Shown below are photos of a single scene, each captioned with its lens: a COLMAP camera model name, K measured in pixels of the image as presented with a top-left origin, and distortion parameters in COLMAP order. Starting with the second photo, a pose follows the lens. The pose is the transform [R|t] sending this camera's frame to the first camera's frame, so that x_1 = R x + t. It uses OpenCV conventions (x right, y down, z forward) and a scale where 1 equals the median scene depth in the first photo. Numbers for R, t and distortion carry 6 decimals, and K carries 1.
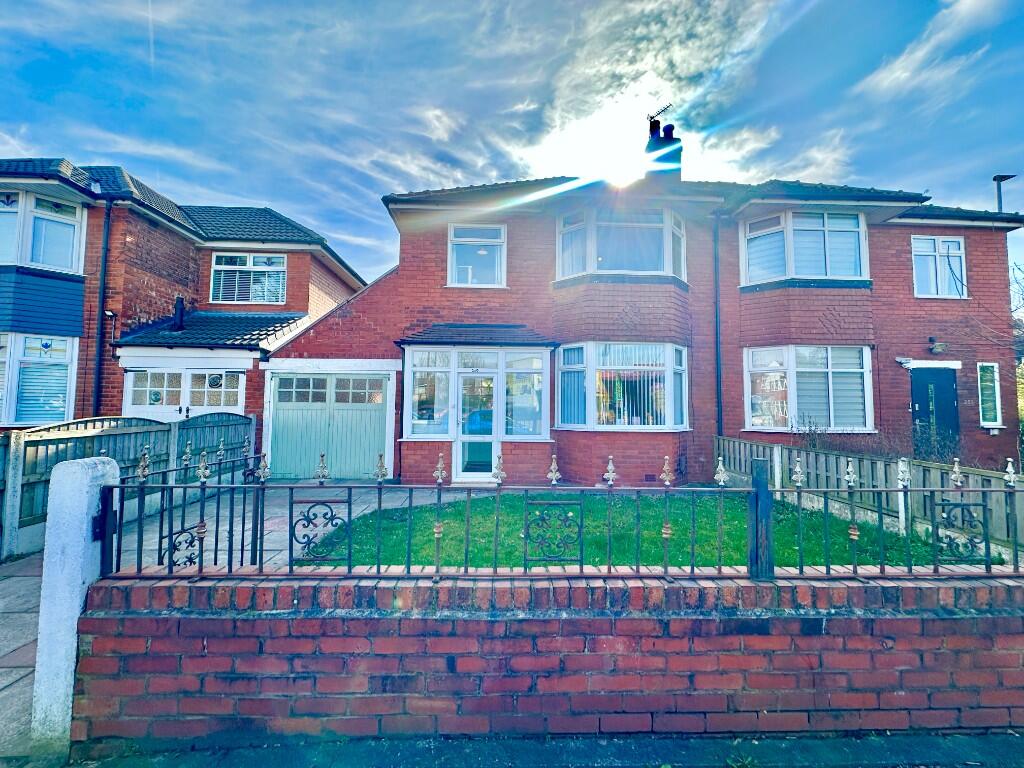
lens RADIAL K [[407.7, 0, 510.4], [0, 407.7, 383.6], [0, 0, 1]] dist [-0.000660, 0.000271]
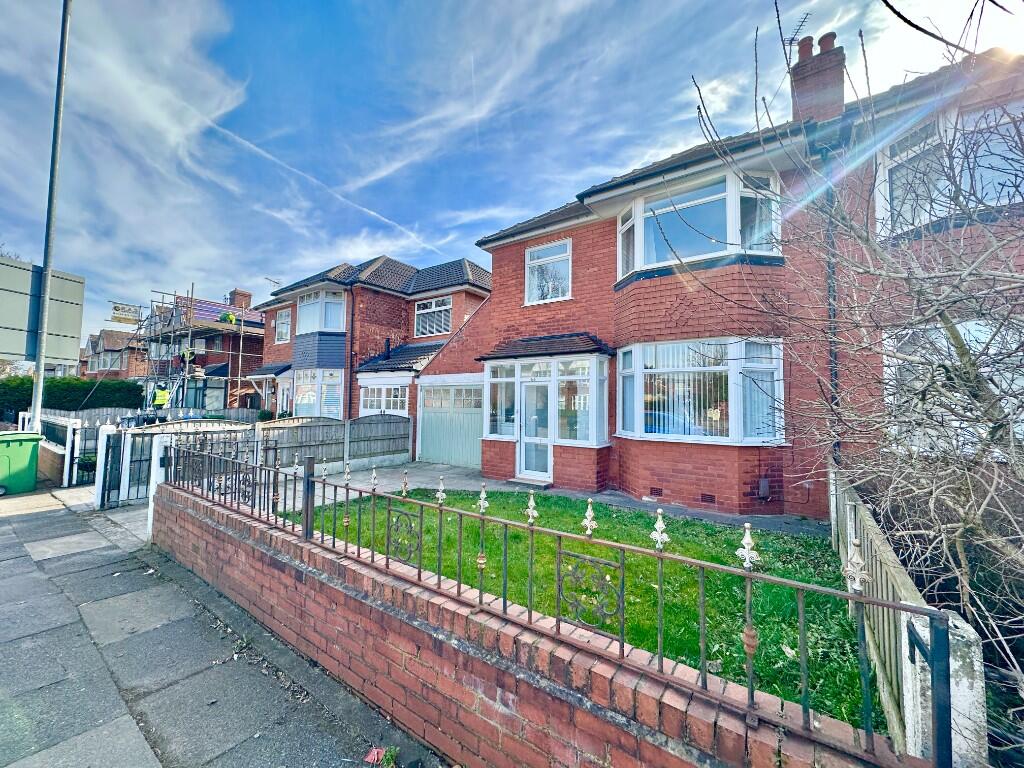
lens RADIAL K [[407.7, 0, 510.4], [0, 407.7, 383.6], [0, 0, 1]] dist [-0.000660, 0.000271]
pose [[0.790067, -0.031048, -0.612234, 0.524194], [0.029185, 0.999489, -0.013024, -0.007854], [0.612325, -0.007578, 0.790569, 0.078892]]
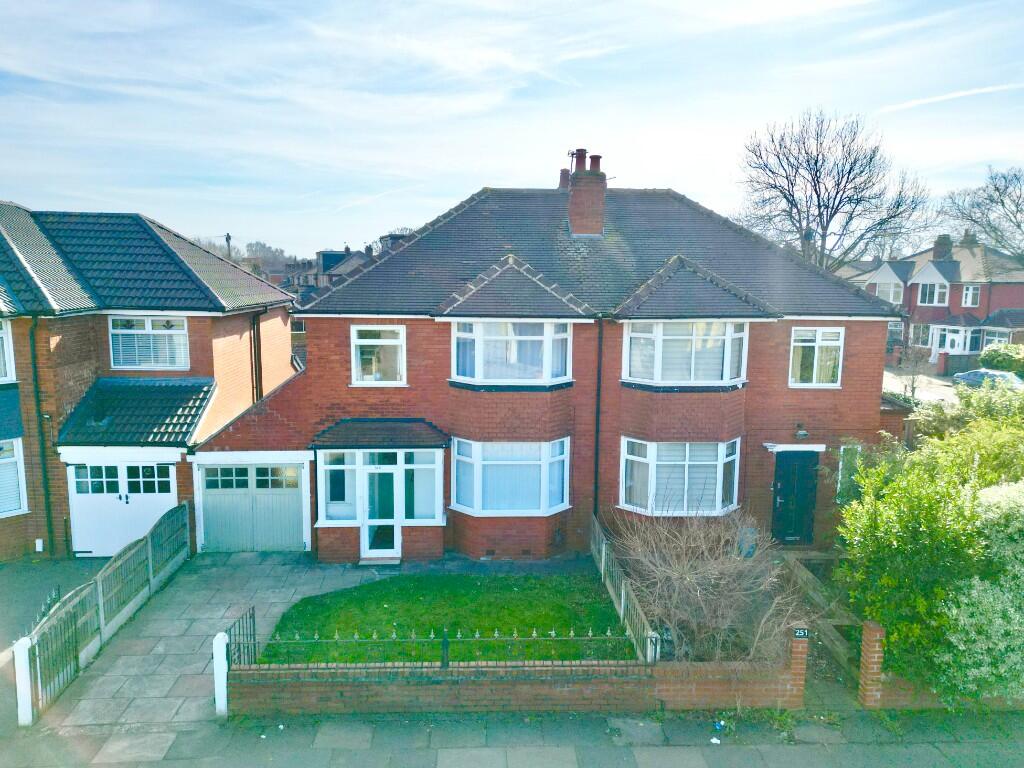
lens RADIAL K [[736.6, 0, 506.4], [0, 736.6, 383.8], [0, 0, 1]] dist [0.090552, -0.089519]
pose [[0.999981, 0.000611, 0.006204, 0.260576], [-0.001892, 0.977969, 0.208740, -0.686656], [-0.005939, -0.208748, 0.977951, -0.997430]]
